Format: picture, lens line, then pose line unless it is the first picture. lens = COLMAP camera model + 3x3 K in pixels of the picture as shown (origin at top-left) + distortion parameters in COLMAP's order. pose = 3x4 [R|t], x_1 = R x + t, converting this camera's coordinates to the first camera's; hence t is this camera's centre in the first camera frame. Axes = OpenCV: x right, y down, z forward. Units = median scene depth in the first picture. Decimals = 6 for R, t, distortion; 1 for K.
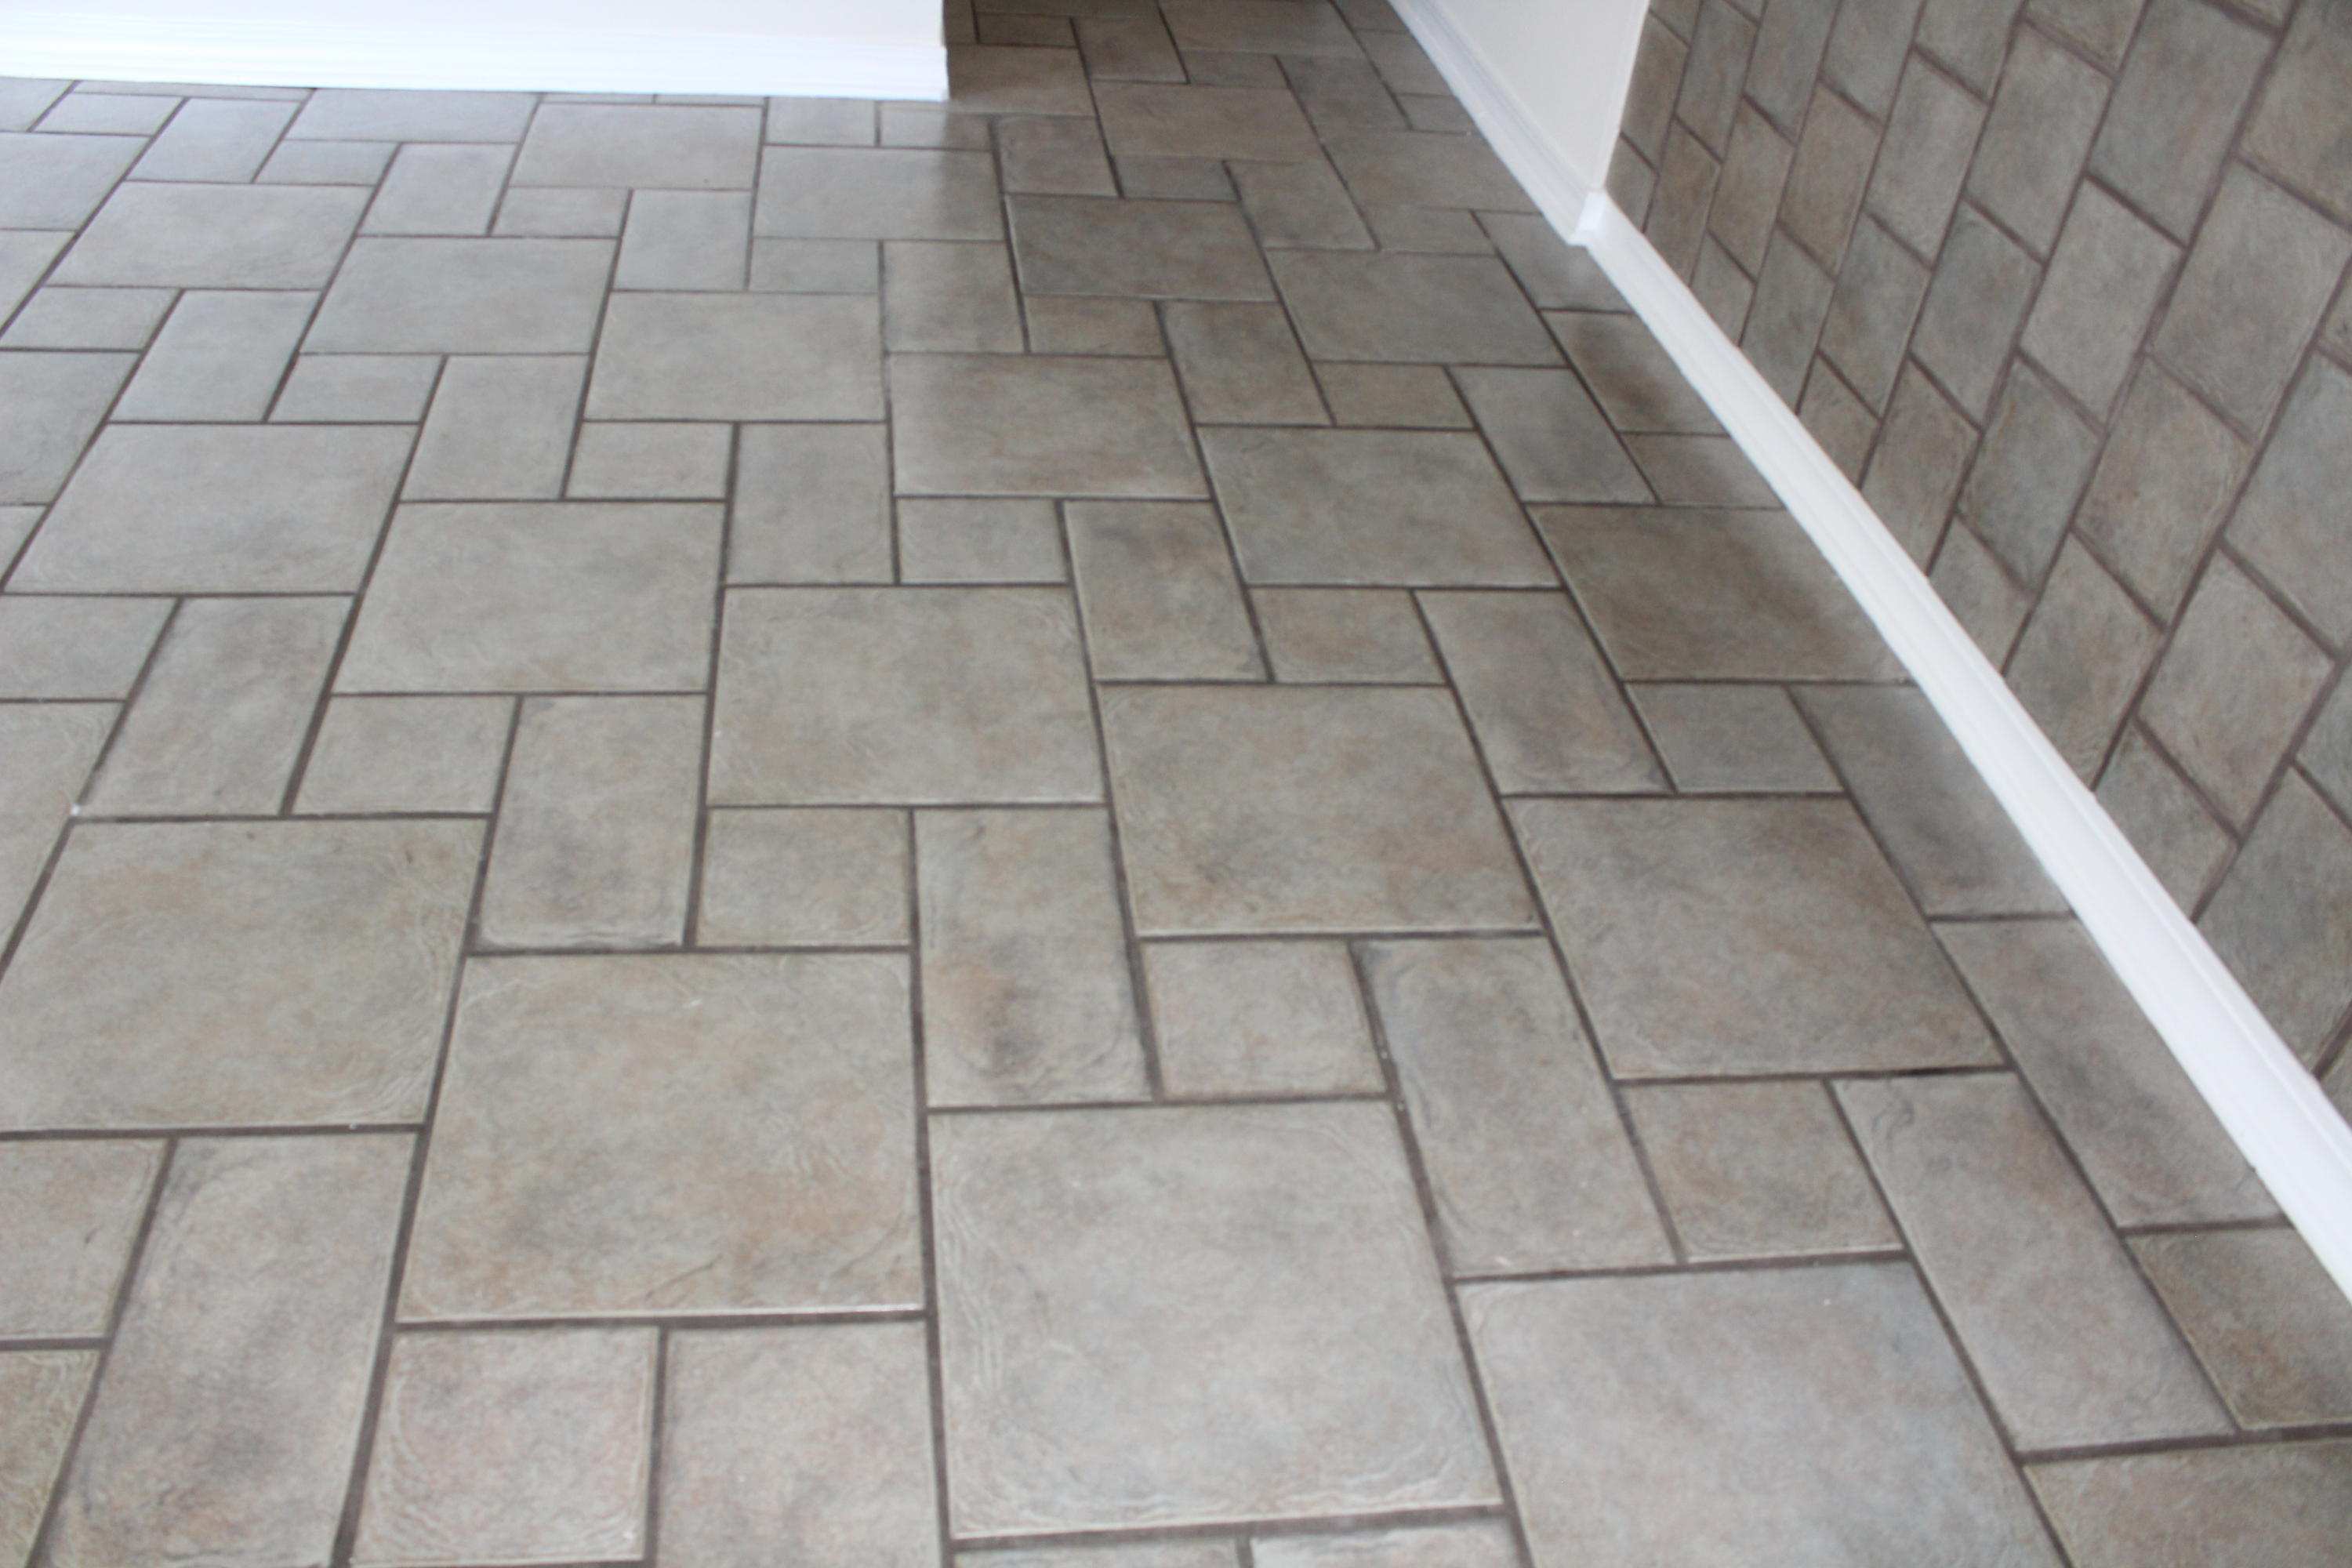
lens RADIAL K [[2008.2, 0, 1105.4], [0, 2008.2, 807.5], [0, 0, 1]] dist [-0.166996, 0.147821]
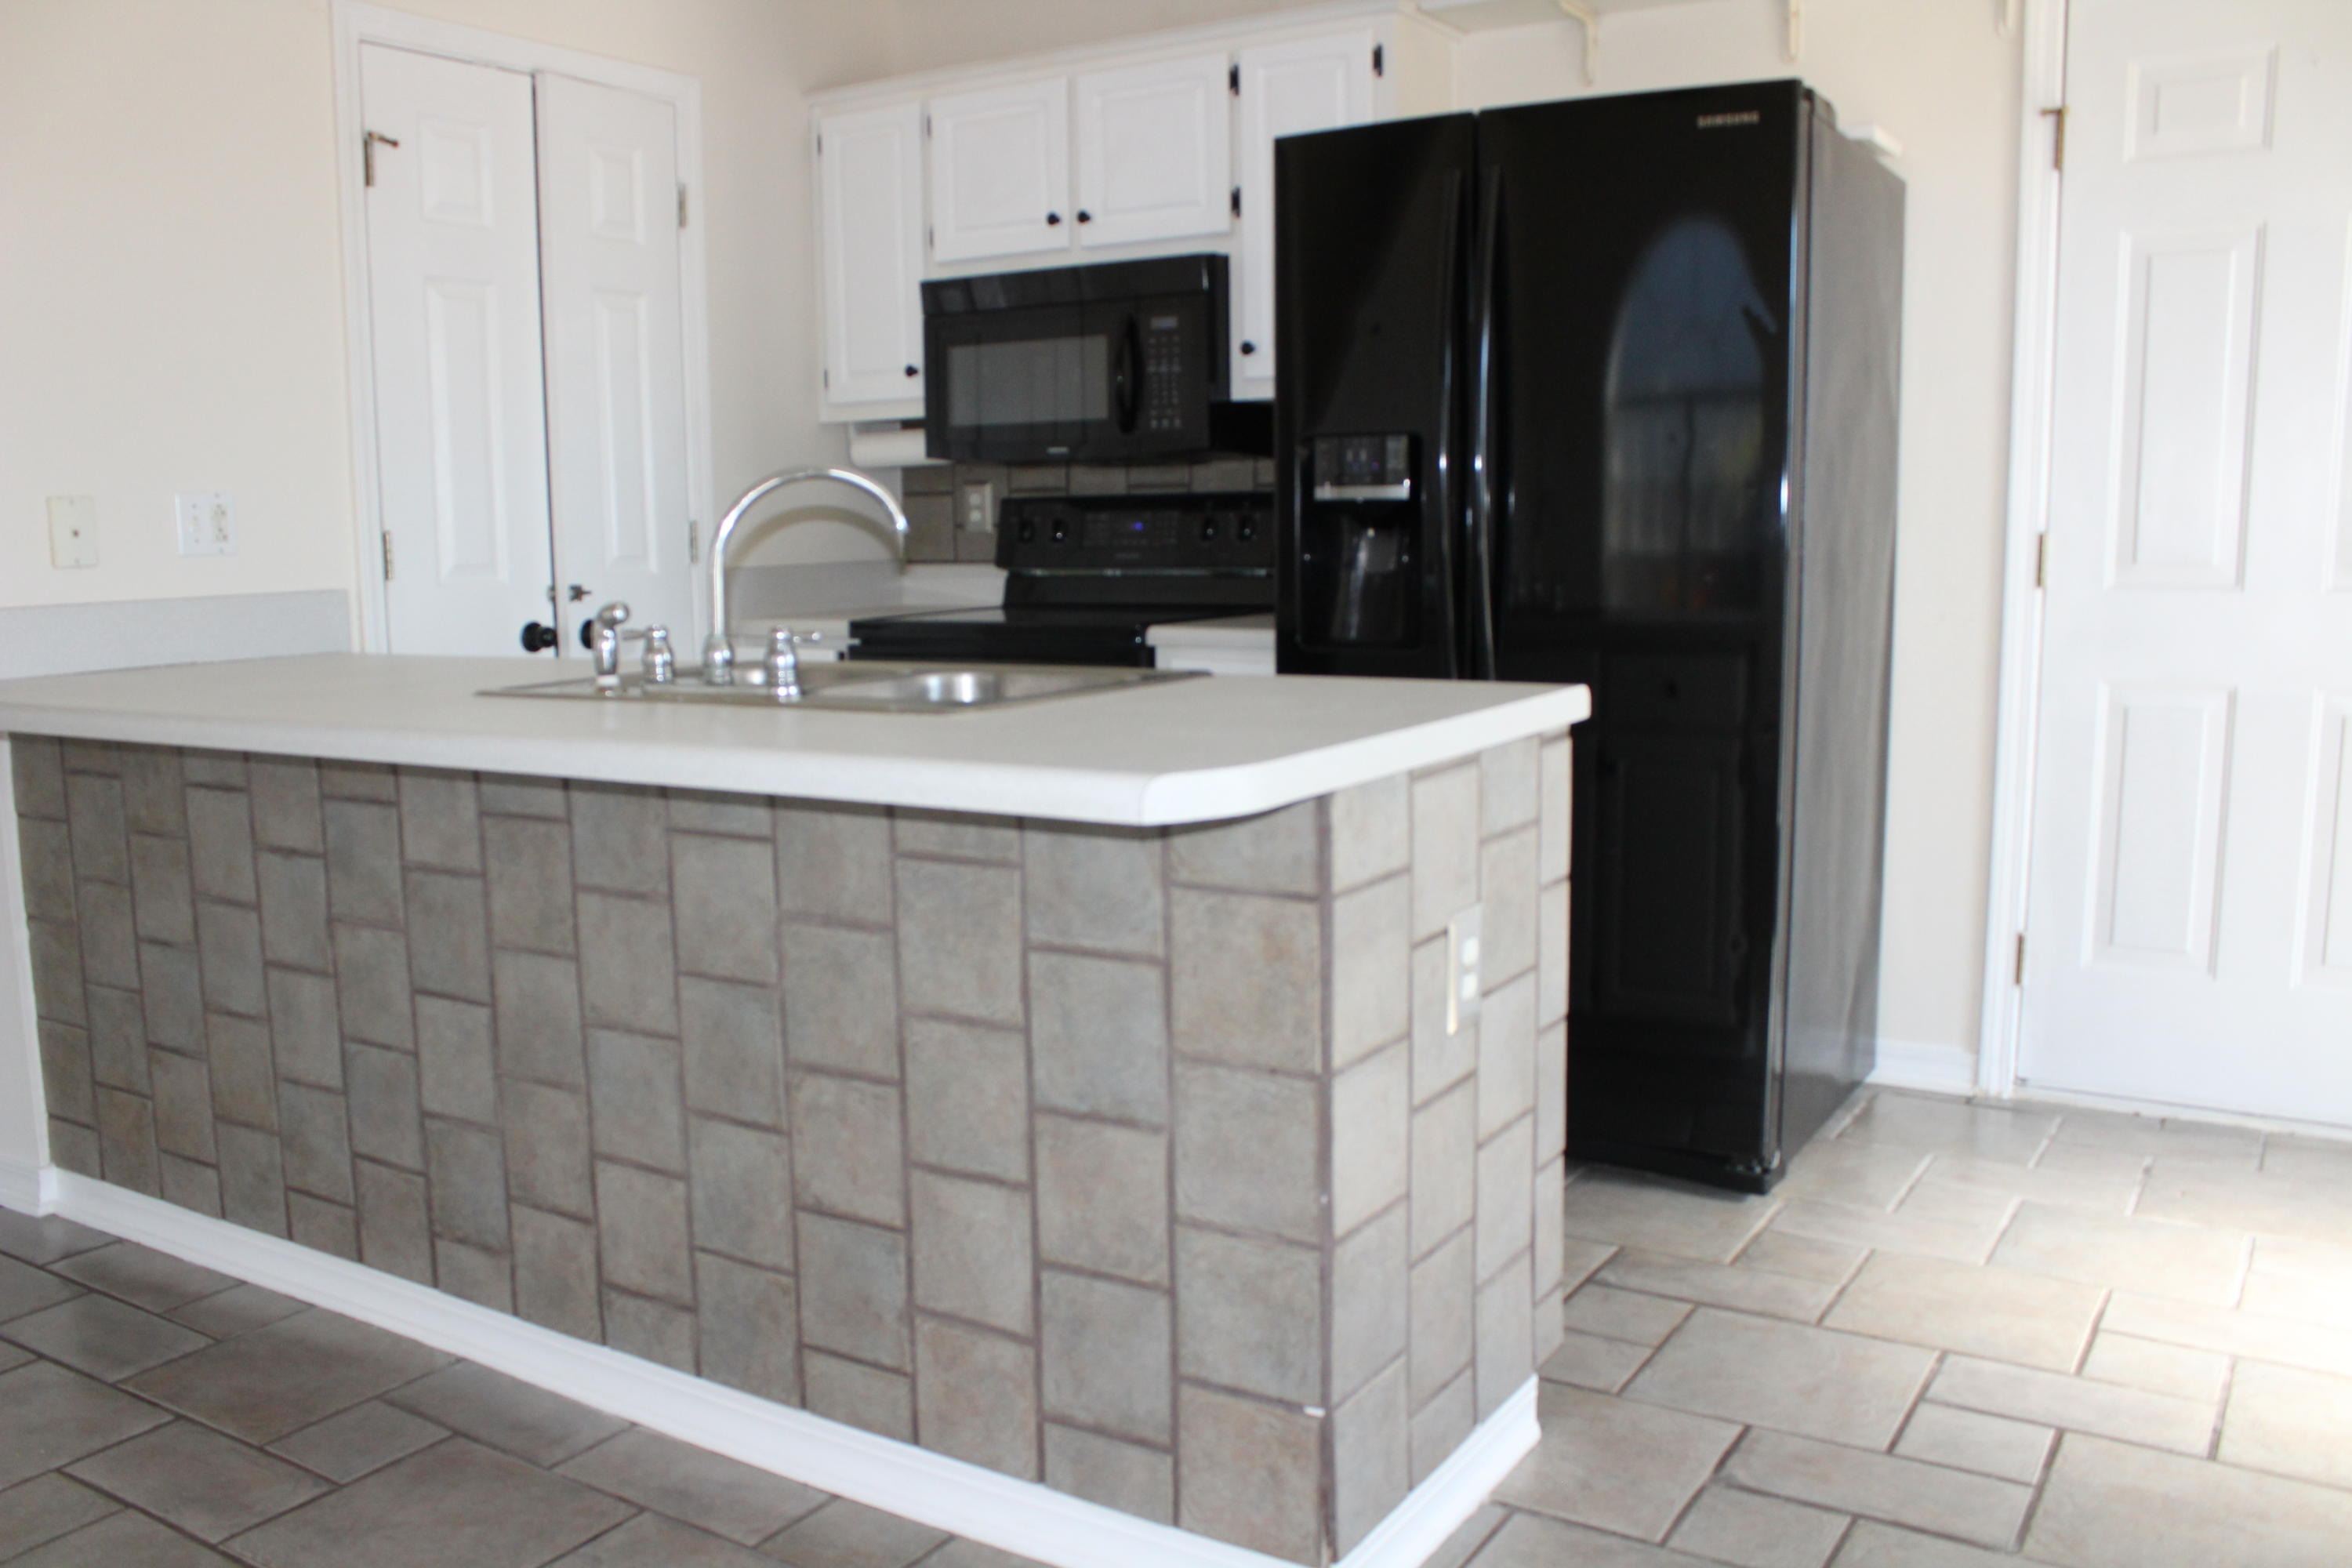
lens RADIAL K [[2008.2, 0, 1178.2], [0, 2008.2, 792.5], [0, 0, 1]] dist [-0.166996, 0.147821]
pose [[0.622280, -0.204846, 0.755517, -0.245000], [0.538417, 0.812597, -0.223145, 0.205645], [-0.568220, 0.545642, 0.615955, -0.370677]]
